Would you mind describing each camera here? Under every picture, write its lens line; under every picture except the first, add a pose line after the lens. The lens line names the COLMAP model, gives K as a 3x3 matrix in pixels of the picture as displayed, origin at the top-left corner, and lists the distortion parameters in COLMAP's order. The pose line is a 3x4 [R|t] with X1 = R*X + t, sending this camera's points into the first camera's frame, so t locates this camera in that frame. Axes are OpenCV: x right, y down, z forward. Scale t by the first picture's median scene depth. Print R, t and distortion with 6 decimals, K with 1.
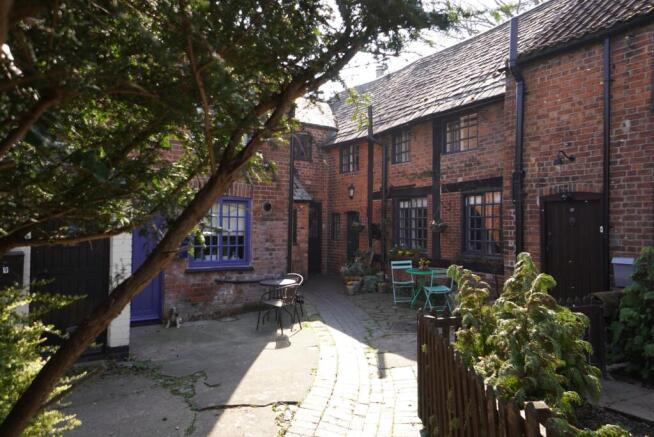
lens RADIAL K [[509.3, 0, 326.7], [0, 509.3, 219.1], [0, 0, 1]] dist [0.044336, 0.001634]
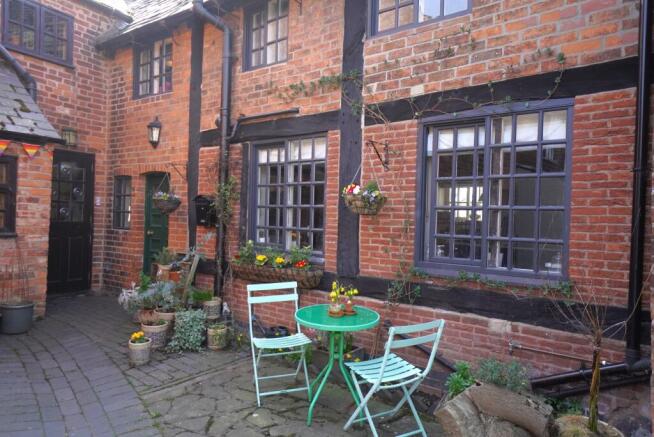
lens RADIAL K [[509.3, 0, 326.3], [0, 509.3, 219.2], [0, 0, 1]] dist [0.044336, 0.001634]
pose [[0.939547, 0.022107, 0.341704, 0.041715], [-0.030097, 0.999383, 0.018098, 0.019847], [-0.341093, -0.027289, 0.939633, 0.534442]]
